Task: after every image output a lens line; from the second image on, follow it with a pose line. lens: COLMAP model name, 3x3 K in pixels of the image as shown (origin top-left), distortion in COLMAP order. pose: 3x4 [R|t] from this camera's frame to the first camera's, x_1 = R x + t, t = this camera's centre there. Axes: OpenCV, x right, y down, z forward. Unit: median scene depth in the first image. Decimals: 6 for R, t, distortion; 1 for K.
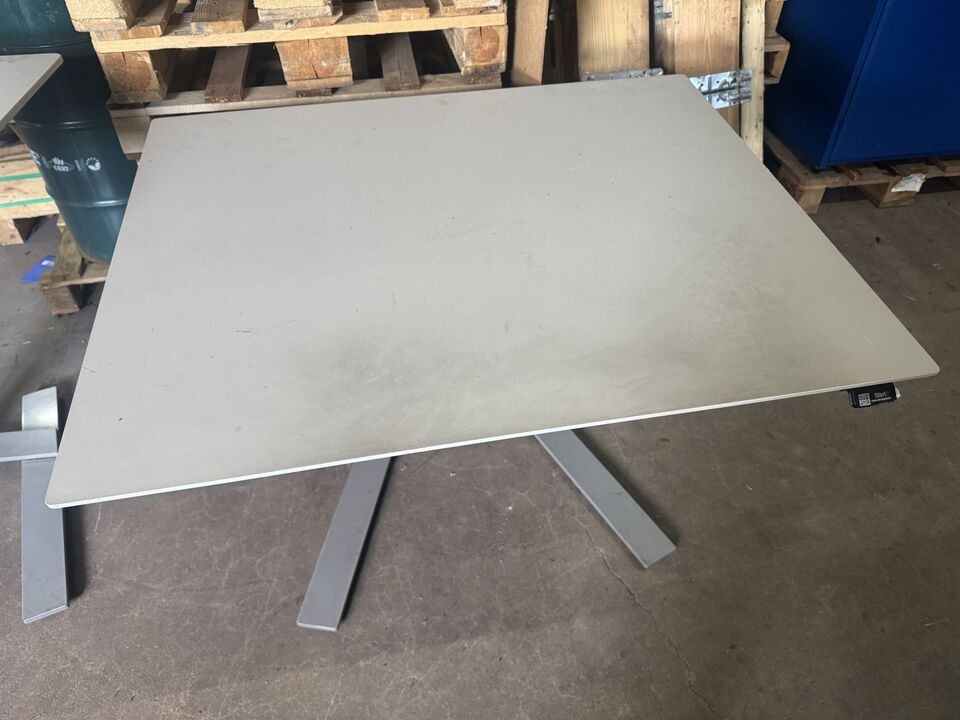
lens RADIAL K [[677.6, 0, 480.0], [0, 677.6, 360.0], [0, 0, 1]] dist [0.007088, -0.019139]
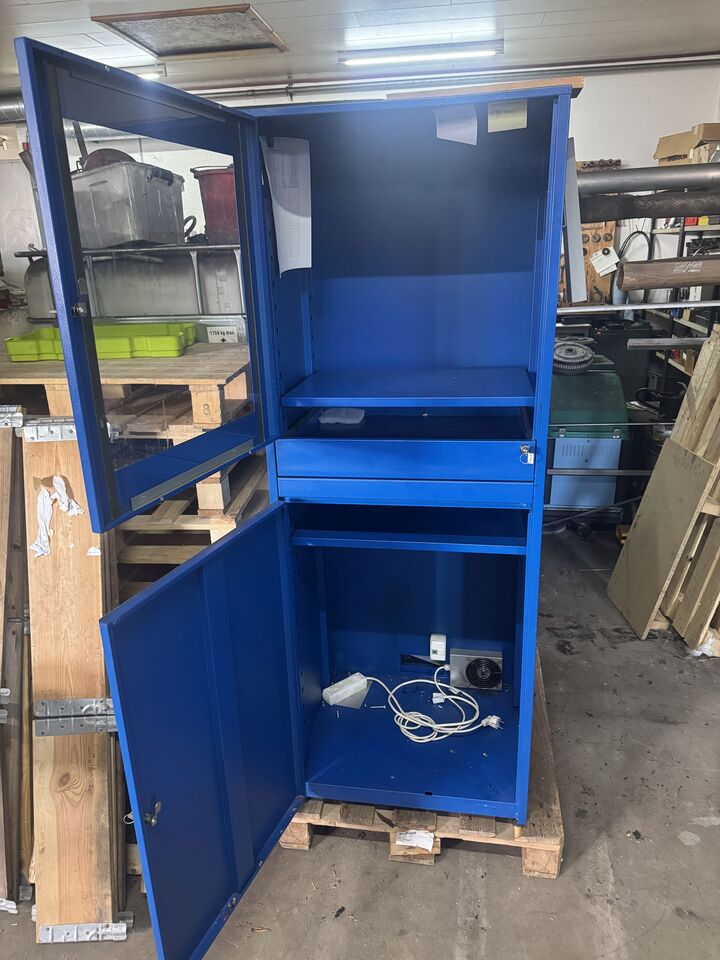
lens RADIAL K [[677.6, 0, 339.7], [0, 677.6, 482.1], [0, 0, 1]] dist [0.007088, -0.019139]
pose [[0.944551, 0.080883, -0.318247, 1.298529], [-0.205465, 0.901594, -0.380674, -0.536138], [0.256140, 0.424954, 0.868220, 0.145273]]
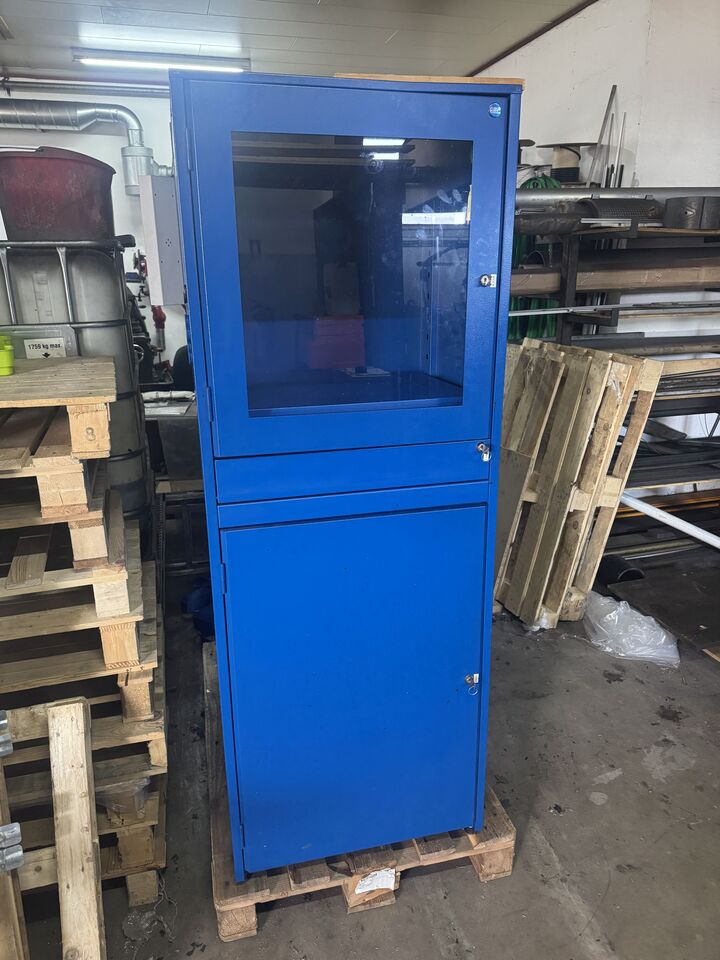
lens RADIAL K [[683.6, 0, 360.0], [0, 683.6, 480.0], [0, 0, 1]] dist [-0.001739, -0.011541]
pose [[0.996413, -0.029207, 0.079425, 0.956704], [0.061407, 0.895341, -0.441127, -0.549300], [-0.058228, 0.444422, 0.893923, 0.211885]]
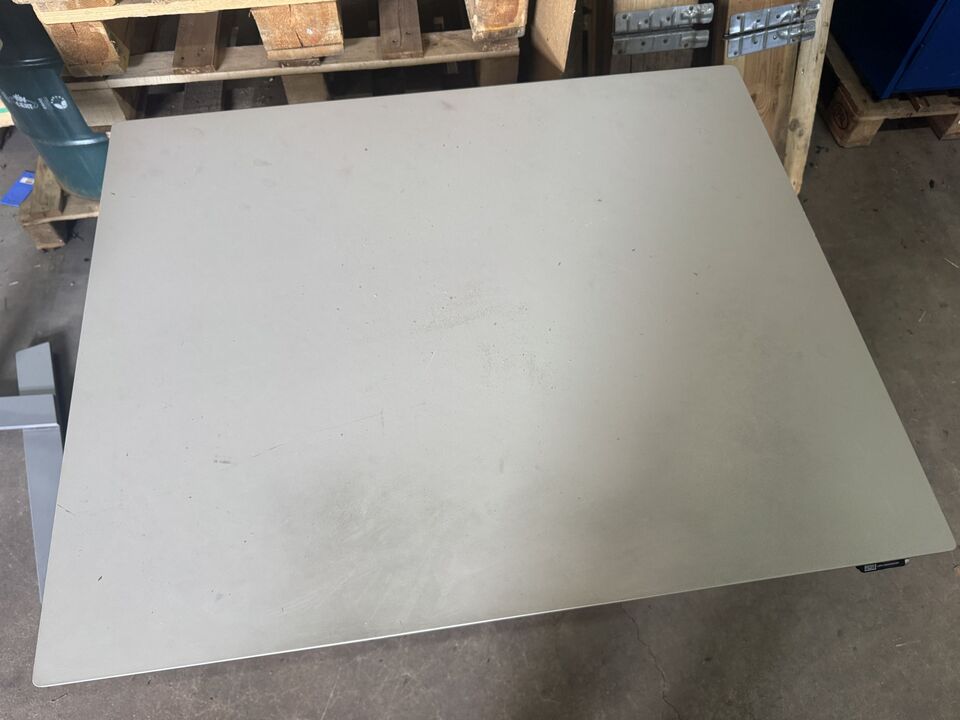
lens RADIAL K [[683.6, 0, 480.0], [0, 683.6, 360.0], [0, 0, 1]] dist [-0.001739, -0.011541]
pose [[0.999055, 0.041126, -0.014077, 0.011290], [-0.036129, 0.965693, 0.257159, -0.264117], [0.024170, -0.256407, 0.966267, 0.075559]]
